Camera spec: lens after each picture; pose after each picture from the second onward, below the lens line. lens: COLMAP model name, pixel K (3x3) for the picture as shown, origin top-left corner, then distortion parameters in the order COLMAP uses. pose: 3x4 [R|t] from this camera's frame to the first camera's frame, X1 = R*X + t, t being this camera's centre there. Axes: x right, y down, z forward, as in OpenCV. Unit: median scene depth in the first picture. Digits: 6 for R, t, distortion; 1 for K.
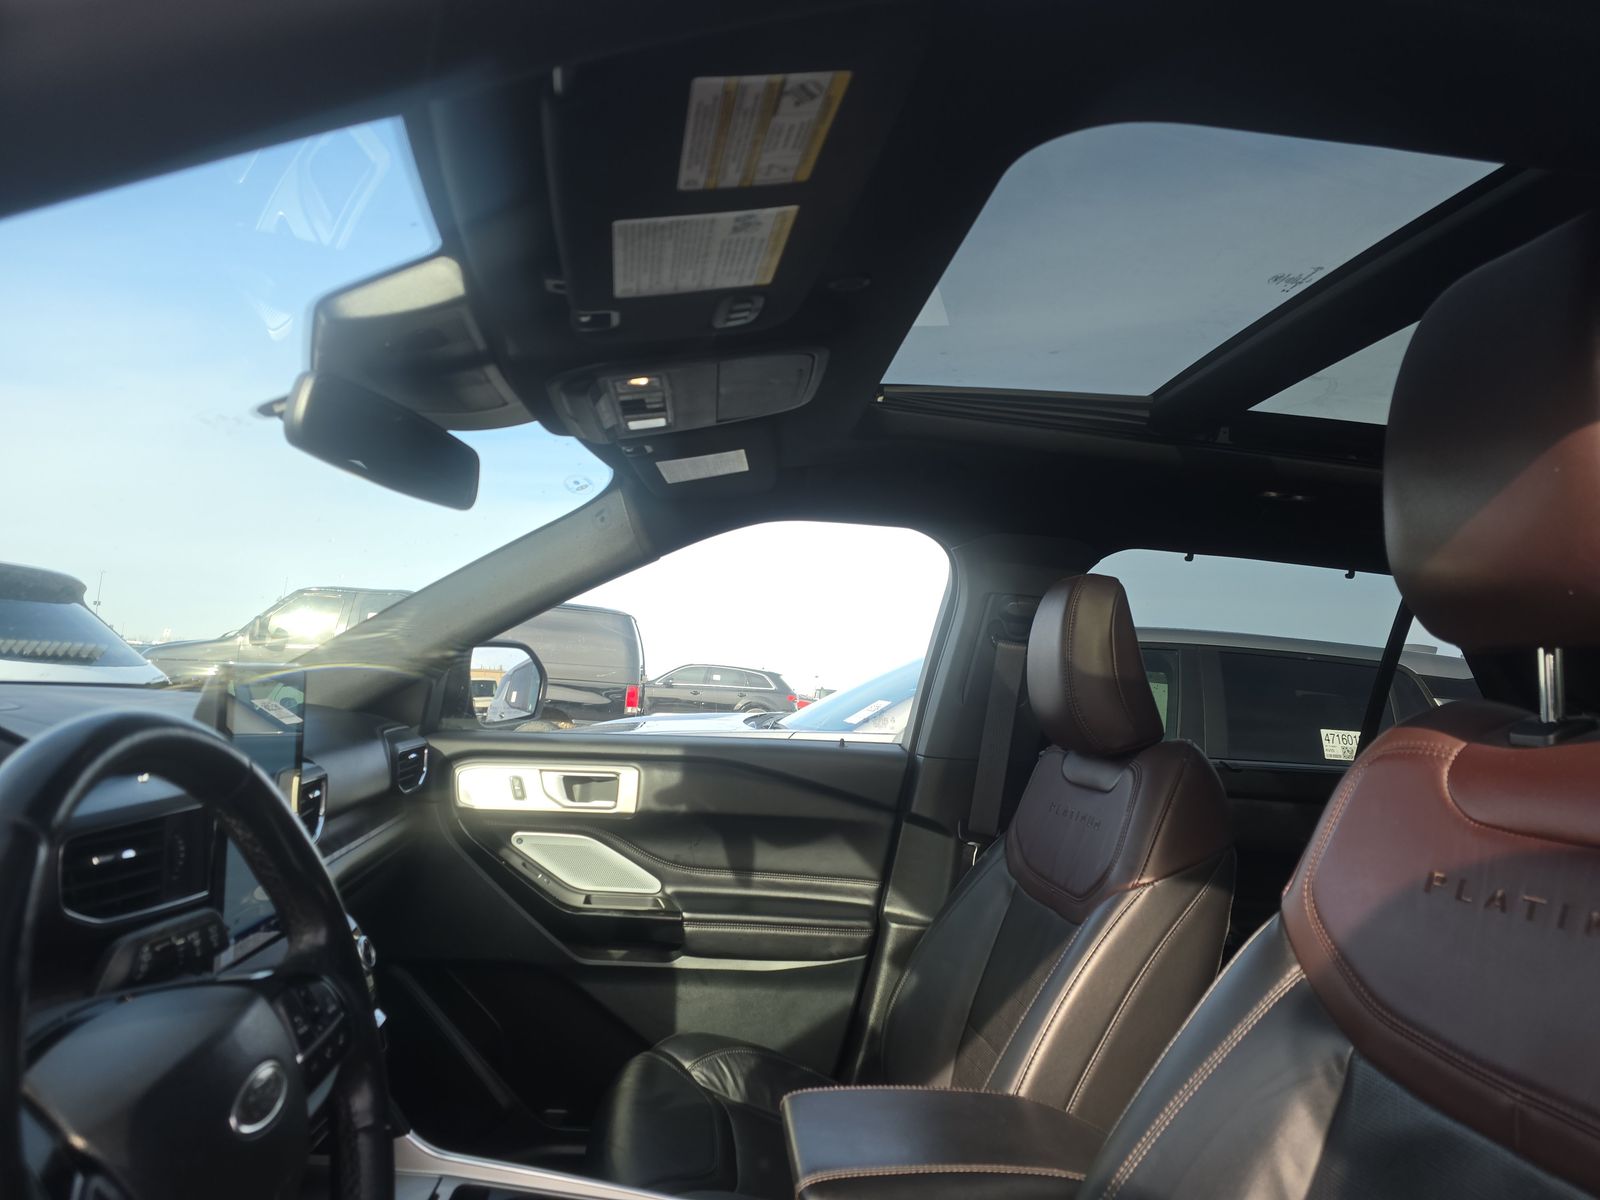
lens RADIAL K [[1171.4, 0, 828.2], [0, 1171.4, 597.3], [0, 0, 1]] dist [0.114322, -0.204368]
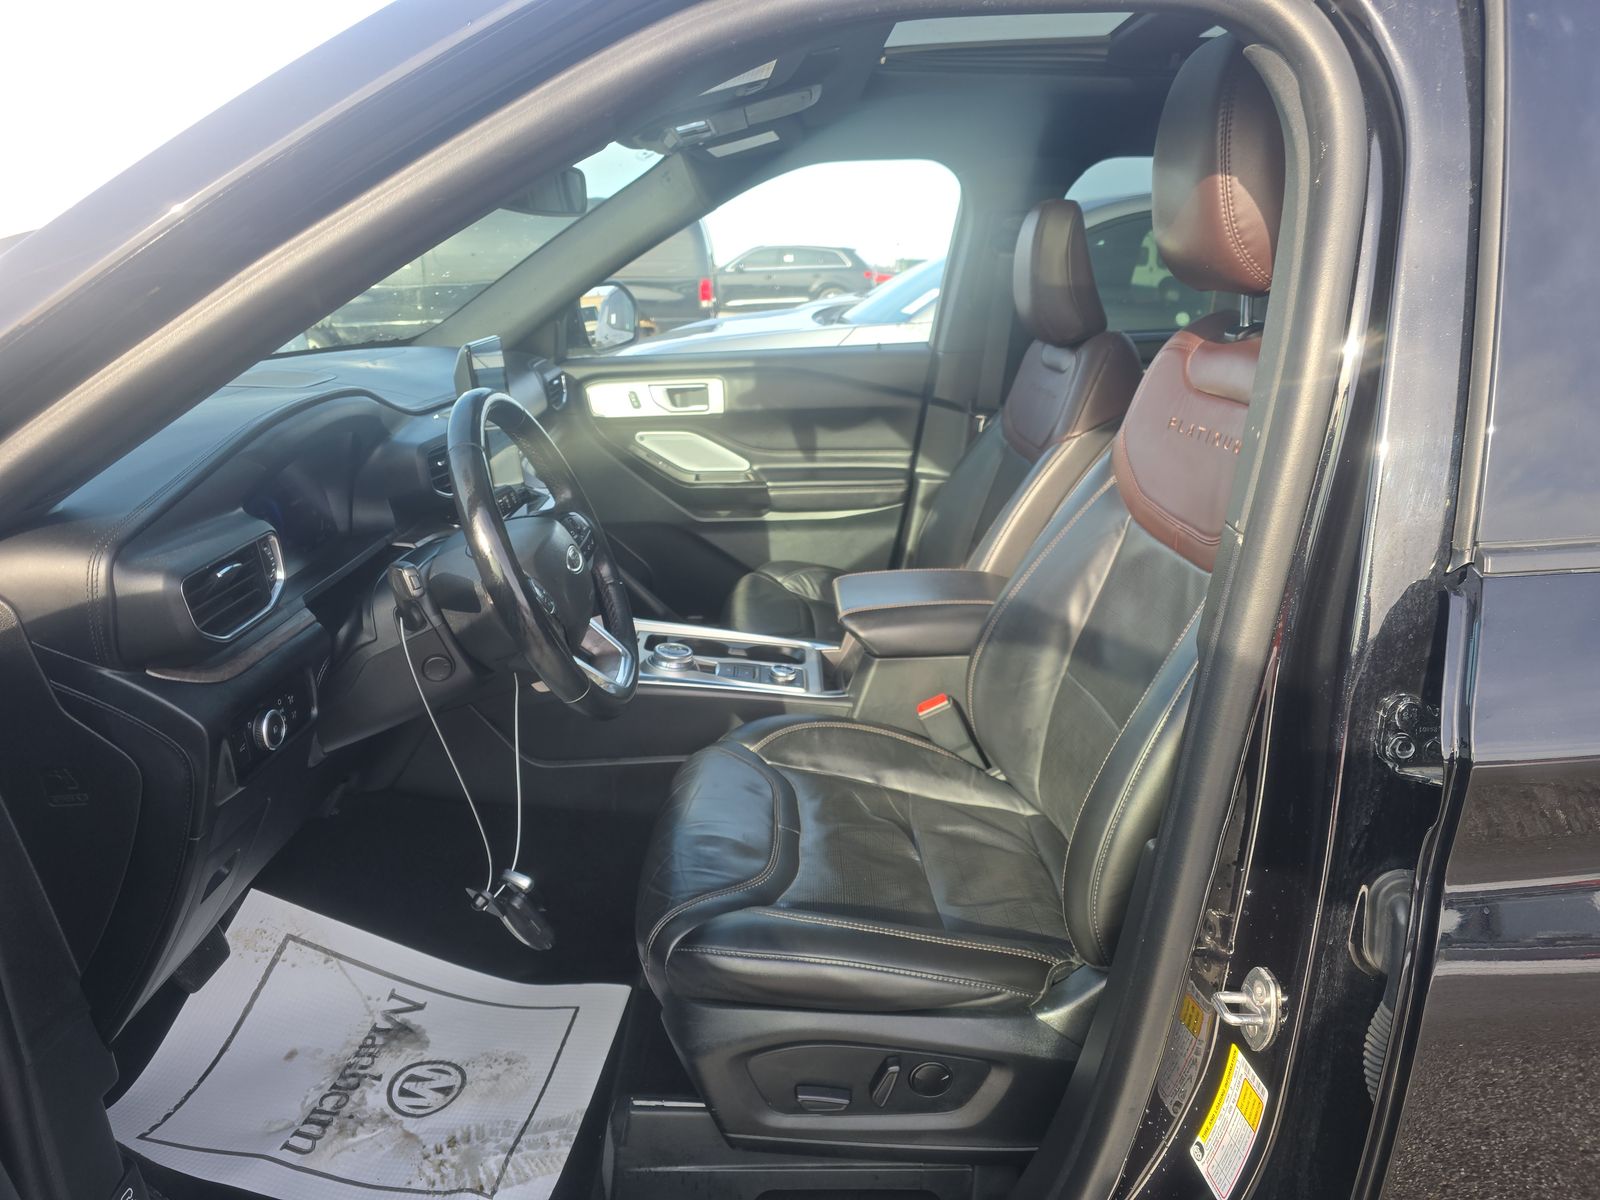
lens RADIAL K [[1171.4, 0, 828.2], [0, 1171.4, 597.3], [0, 0, 1]] dist [0.114322, -0.204368]
pose [[0.994641, -0.061981, -0.082747, 0.051119], [0.086750, 0.935744, 0.341844, -0.066296], [0.056242, -0.347191, 0.936107, -0.311507]]
